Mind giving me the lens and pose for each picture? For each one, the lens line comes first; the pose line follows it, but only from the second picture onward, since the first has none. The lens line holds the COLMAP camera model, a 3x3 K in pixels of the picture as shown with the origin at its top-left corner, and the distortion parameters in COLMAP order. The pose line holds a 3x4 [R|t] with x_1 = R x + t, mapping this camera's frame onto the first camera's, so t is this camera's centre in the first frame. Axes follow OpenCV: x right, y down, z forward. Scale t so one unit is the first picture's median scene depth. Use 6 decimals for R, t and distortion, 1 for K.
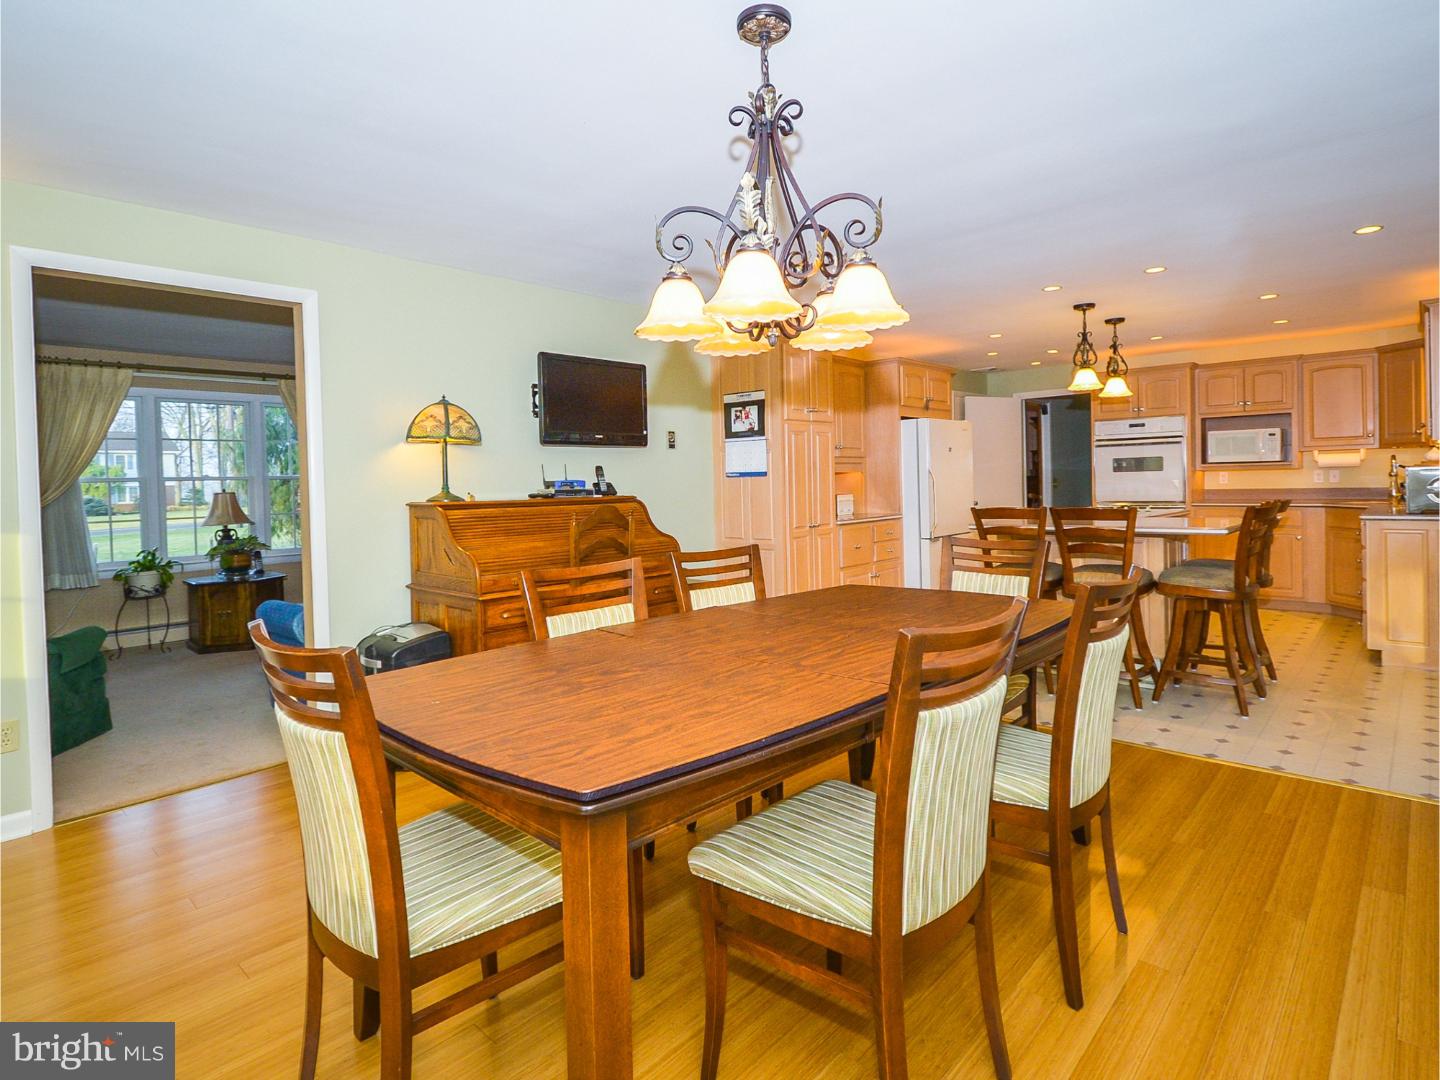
lens RADIAL K [[768.1, 0, 716.0], [0, 768.1, 535.9], [0, 0, 1]] dist [0.013214, -0.001731]
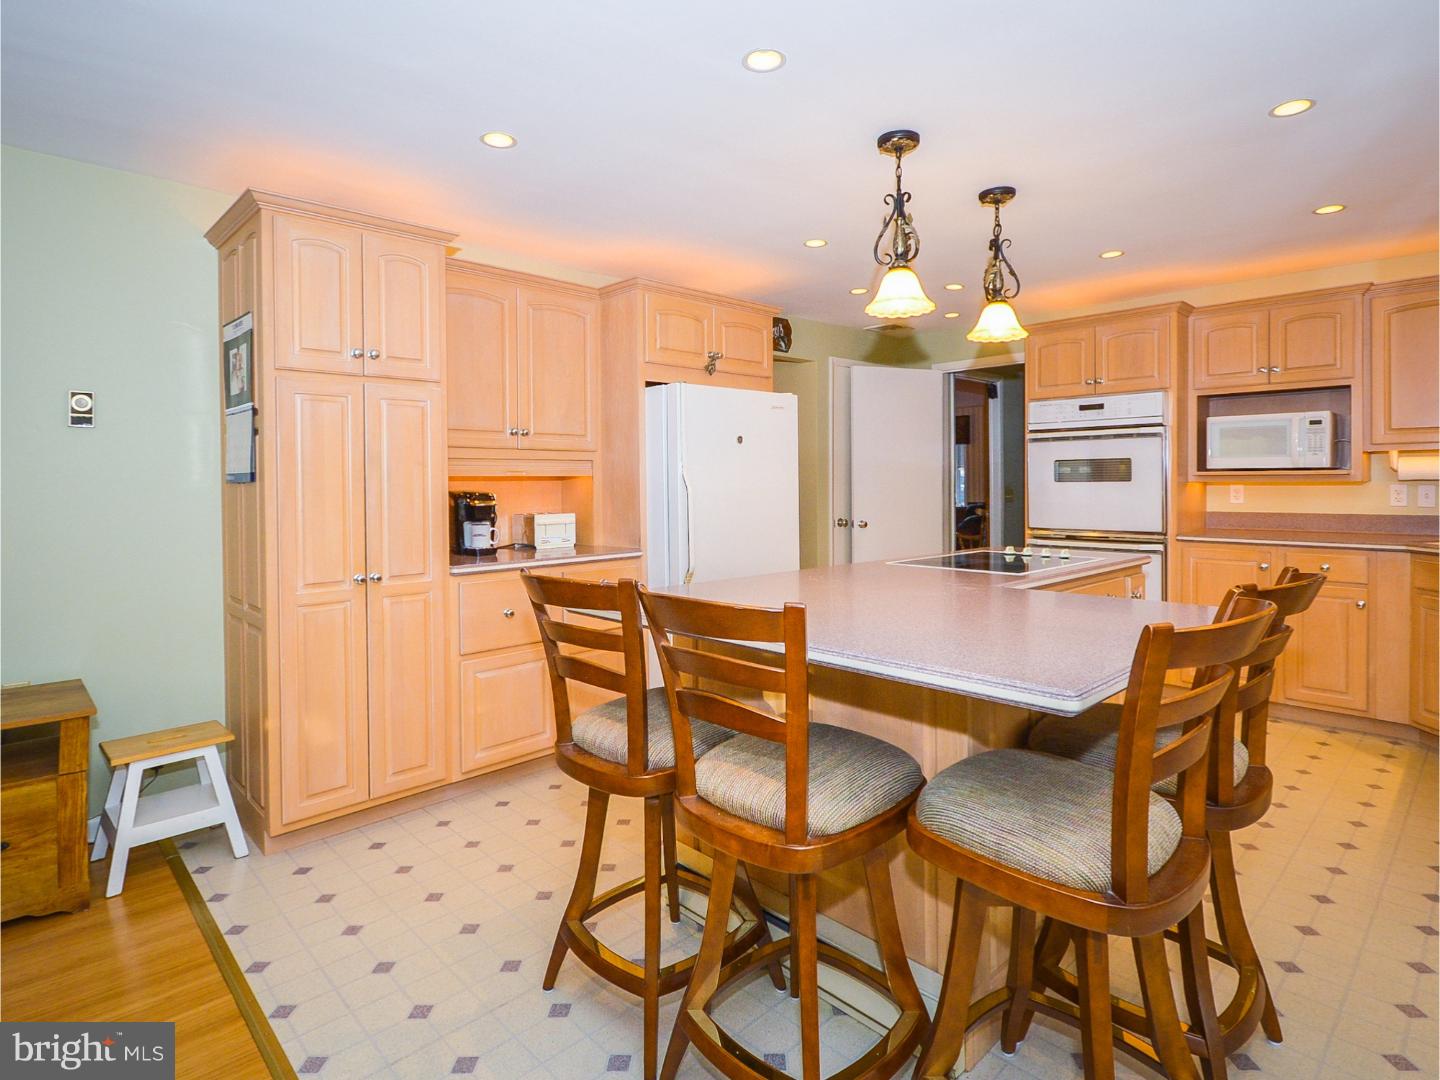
lens RADIAL K [[768.1, 0, 720.8], [0, 768.1, 530.7], [0, 0, 1]] dist [0.013214, -0.001731]
pose [[0.998427, 0.018639, -0.052880, 0.295559], [-0.018931, 0.999808, -0.005029, -0.037105], [0.052777, 0.006022, 0.998588, 0.383874]]
